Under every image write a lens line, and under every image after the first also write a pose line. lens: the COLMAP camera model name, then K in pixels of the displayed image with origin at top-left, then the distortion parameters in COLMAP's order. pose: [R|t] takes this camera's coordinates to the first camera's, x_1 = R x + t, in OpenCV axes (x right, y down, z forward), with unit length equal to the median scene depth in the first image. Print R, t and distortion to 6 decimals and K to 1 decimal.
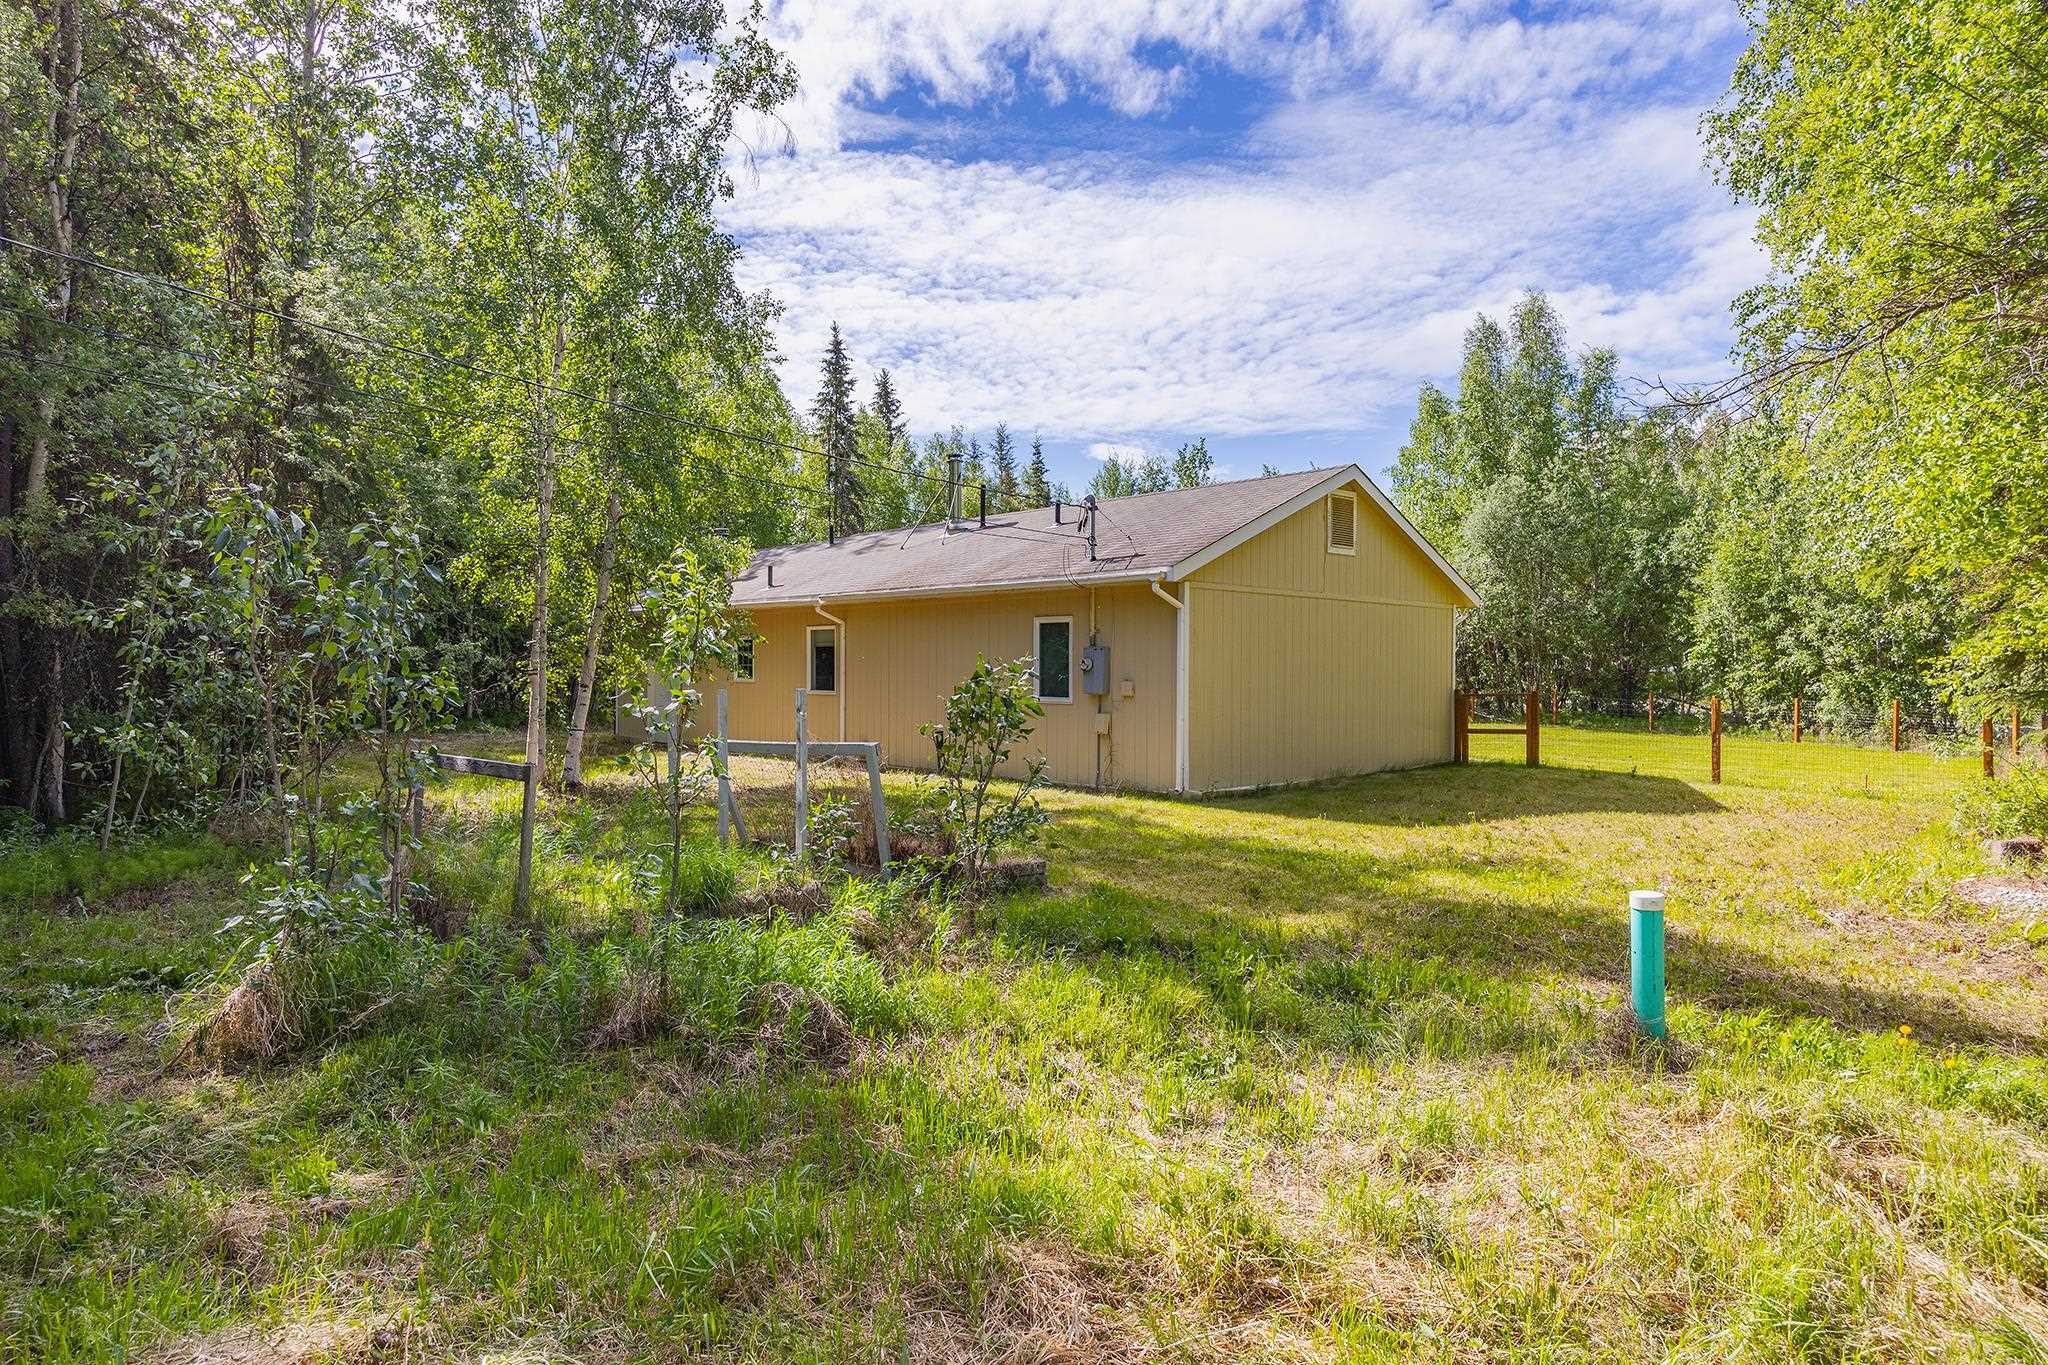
lens RADIAL K [[1088.1, 0, 1024.0], [0, 1088.1, 682.5], [0, 0, 1]] dist [-0.004689, -0.001103]
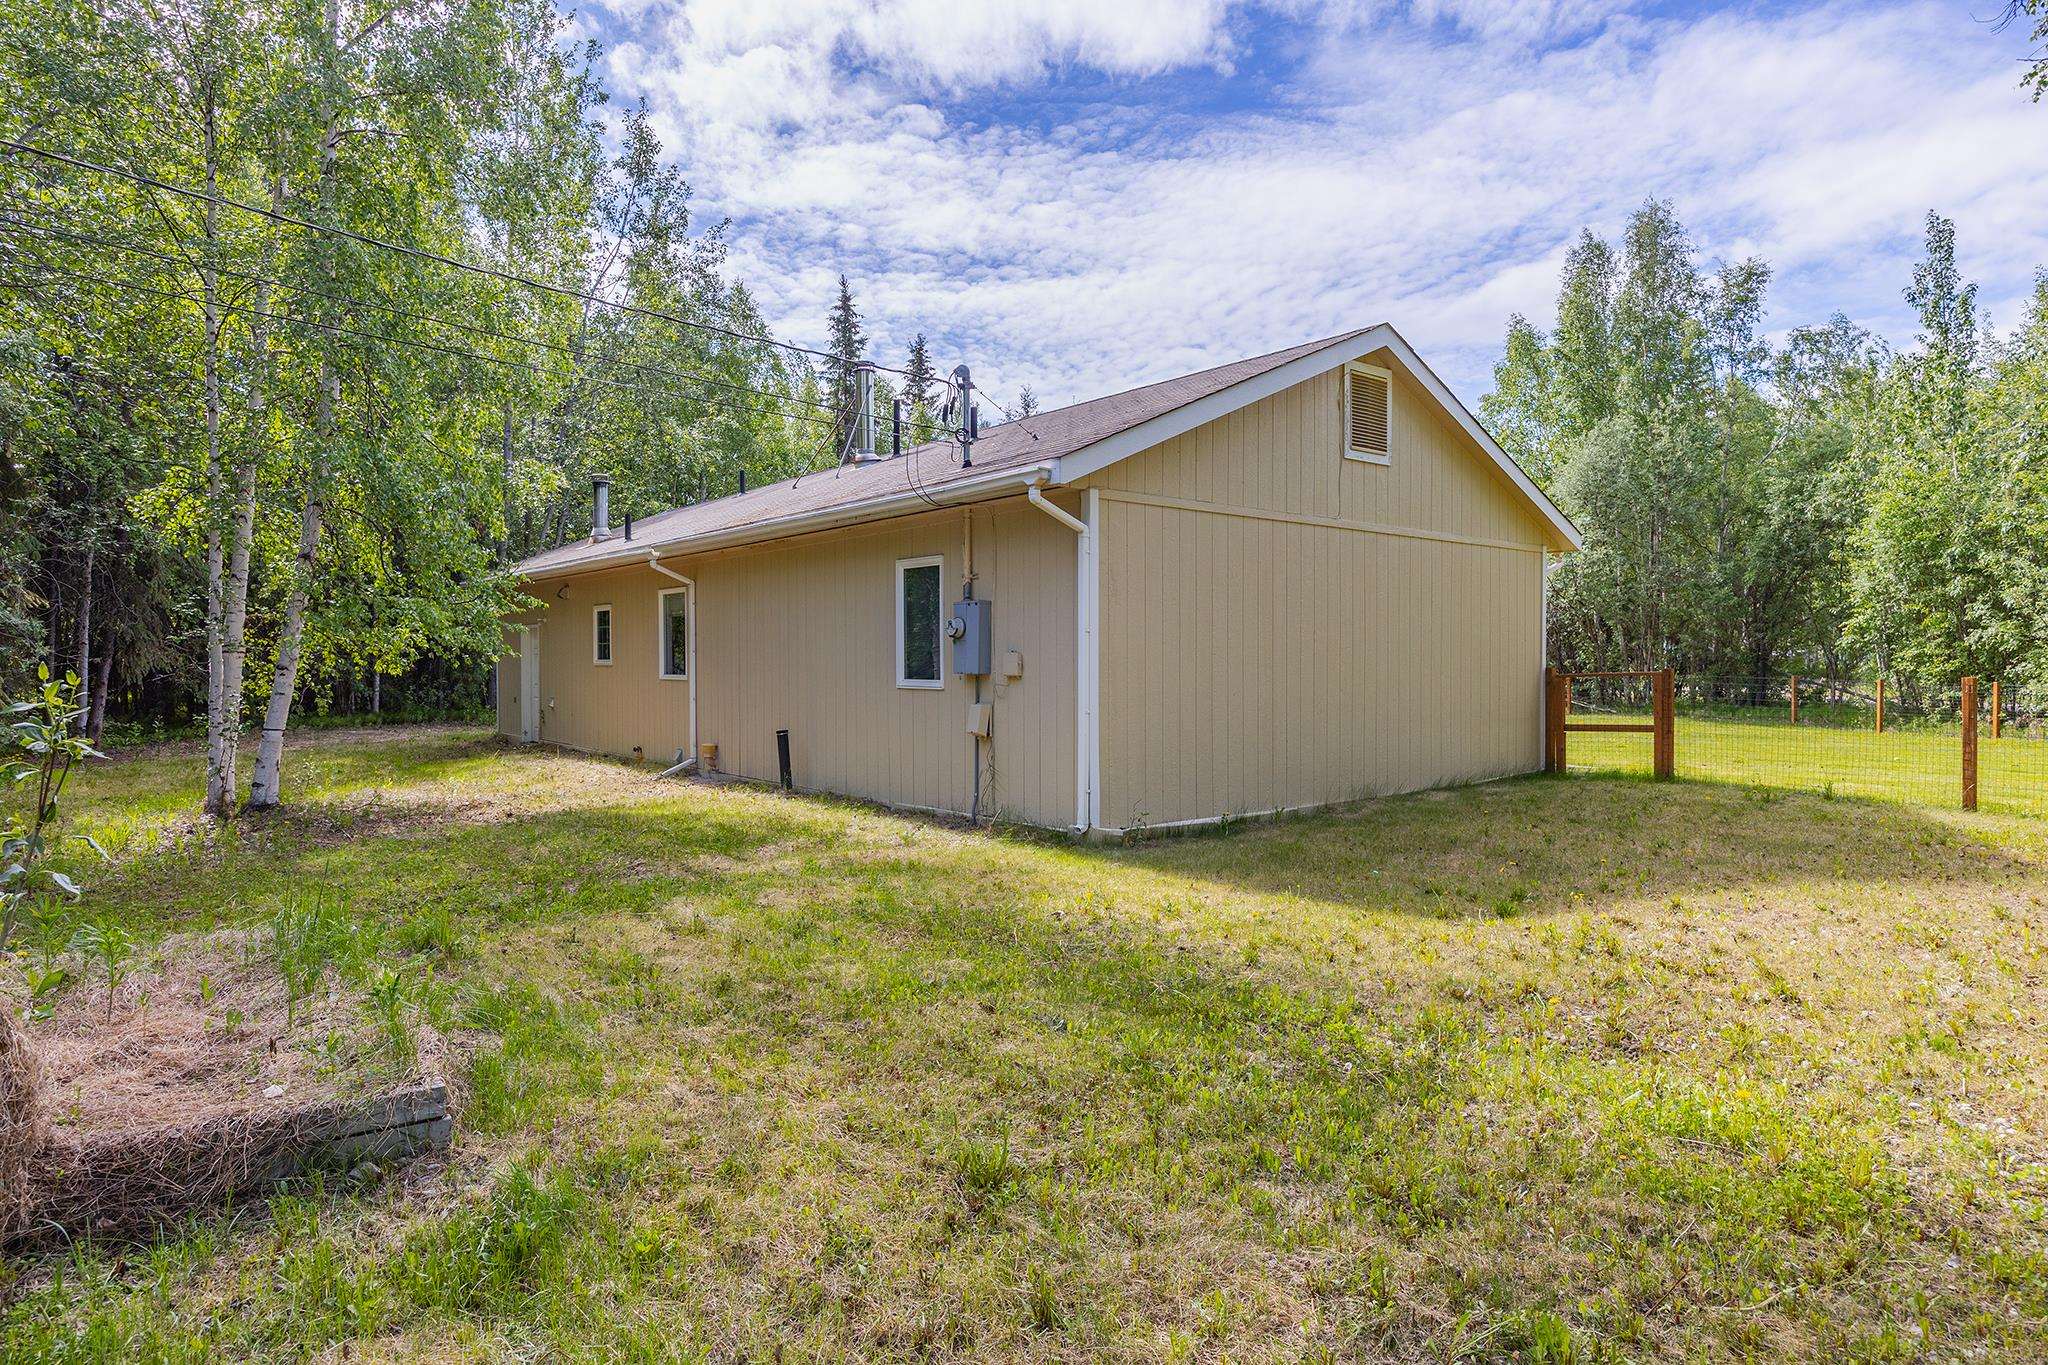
lens RADIAL K [[1088.1, 0, 1024.0], [0, 1088.1, 682.5], [0, 0, 1]] dist [-0.004689, -0.001103]
pose [[0.997453, -0.004800, -0.071160, 0.064837], [0.005359, 0.999956, 0.007665, 0.005016], [0.071120, -0.008027, 0.997435, 0.162423]]
